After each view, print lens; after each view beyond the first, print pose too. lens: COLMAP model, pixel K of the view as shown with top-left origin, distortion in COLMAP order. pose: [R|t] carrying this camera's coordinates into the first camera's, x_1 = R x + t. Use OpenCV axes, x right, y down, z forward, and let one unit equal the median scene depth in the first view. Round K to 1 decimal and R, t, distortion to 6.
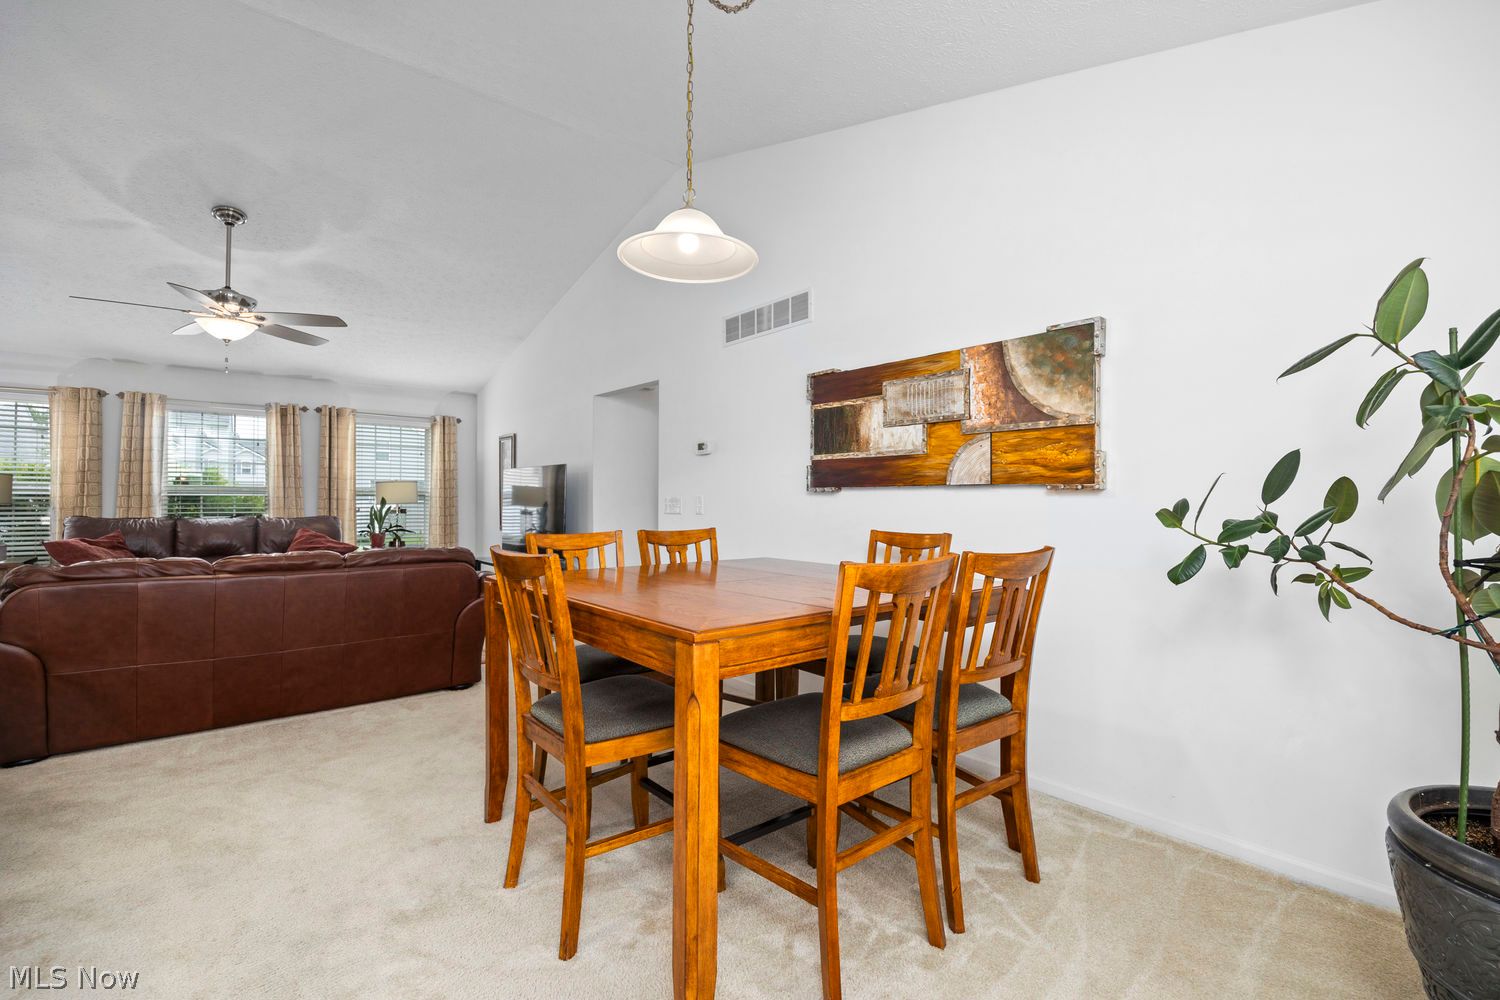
lens RADIAL K [[668.1, 0, 752.3], [0, 668.1, 492.2], [0, 0, 1]] dist [-0.010947, 0.000209]
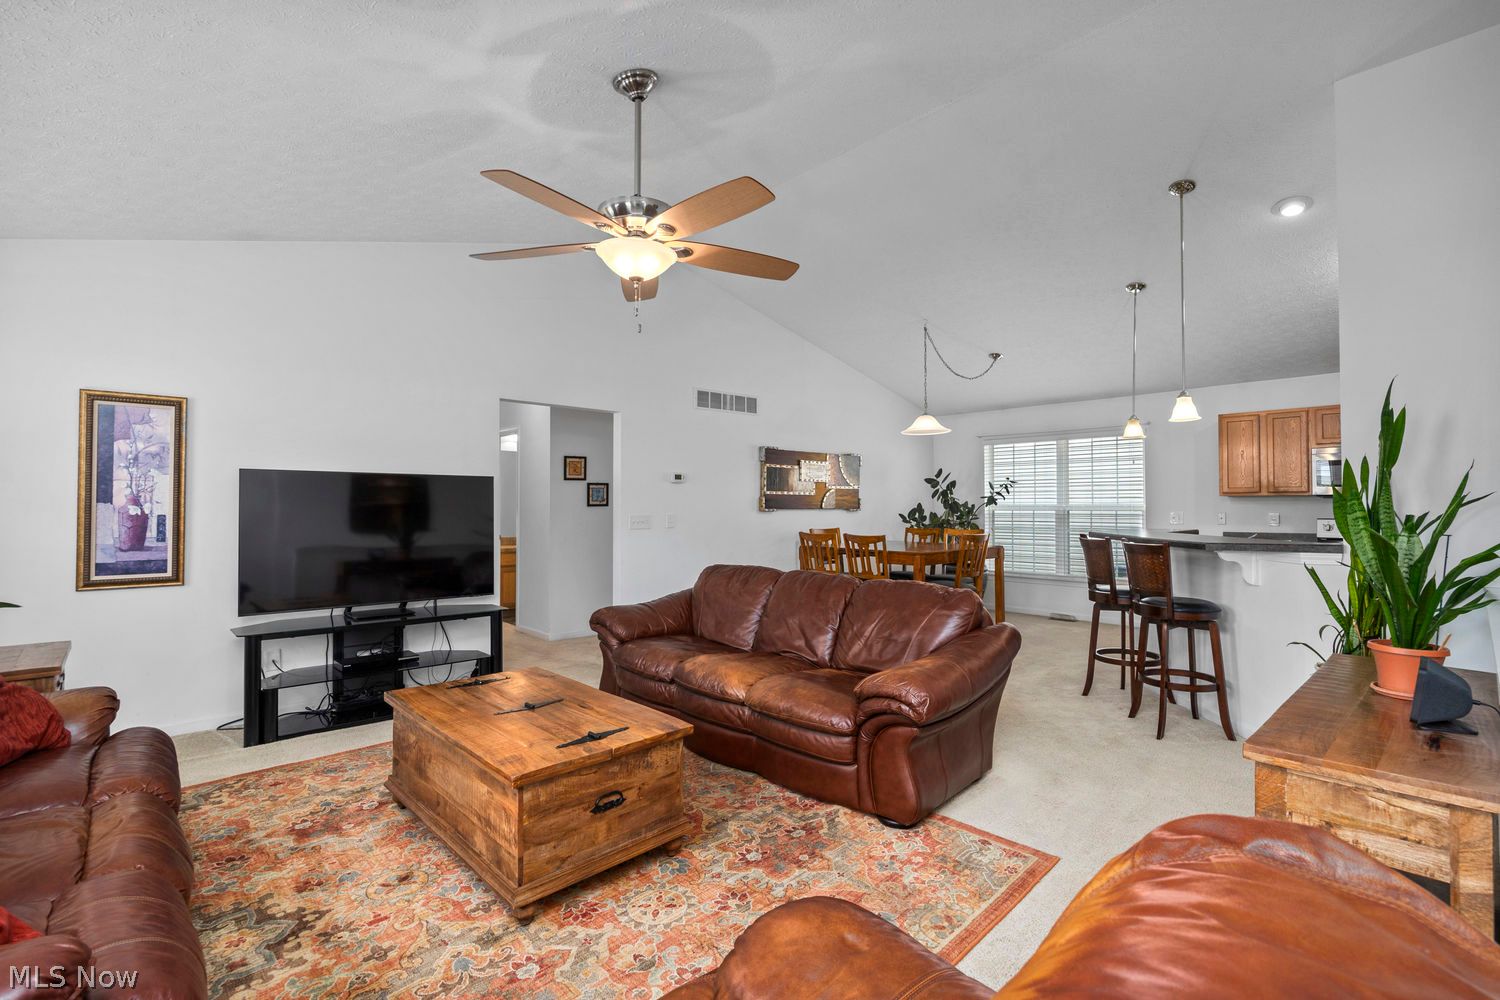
lens RADIAL K [[668.1, 0, 752.3], [0, 668.1, 492.2], [0, 0, 1]] dist [-0.010947, 0.000209]
pose [[-0.045898, 0.017903, 0.998786, -1.952755], [-0.013018, 0.999744, -0.018519, -0.019971], [-0.998861, -0.013852, -0.045653, 1.256572]]
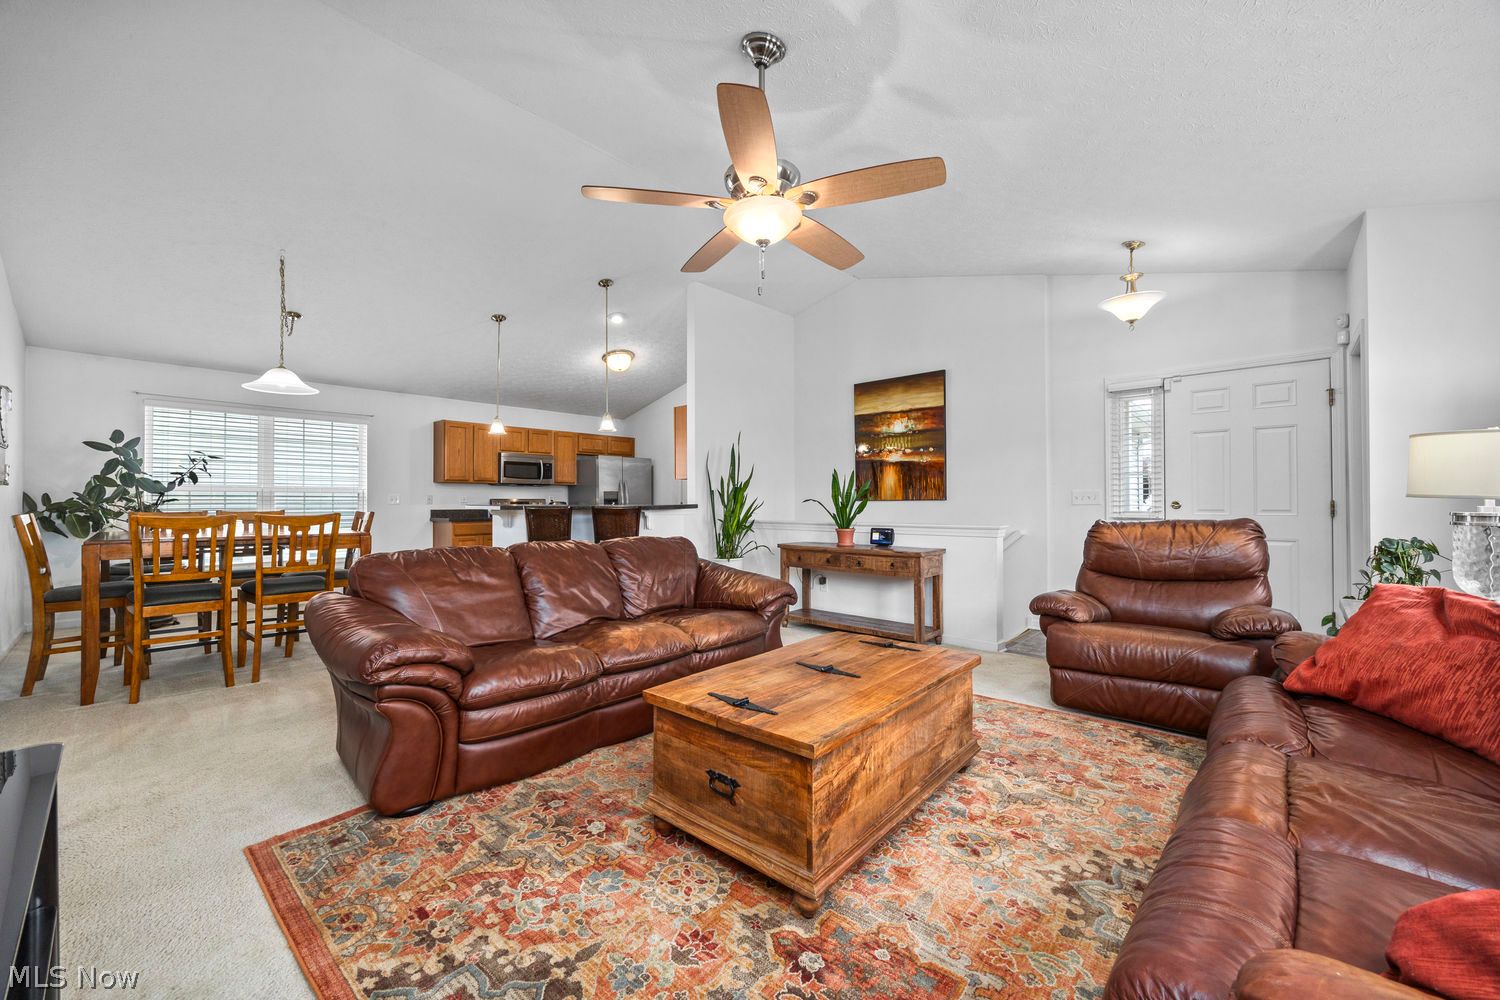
lens RADIAL K [[581.8, 0, 750.0], [0, 581.8, 500.0], [0, 0, 1]] dist [-0.000321, -0.000039]
pose [[-0.992761, -0.003560, -0.120055, -0.969499], [-0.001294, 0.999820, -0.018948, 0.046409], [0.120101, -0.018656, -0.992586, 2.126345]]
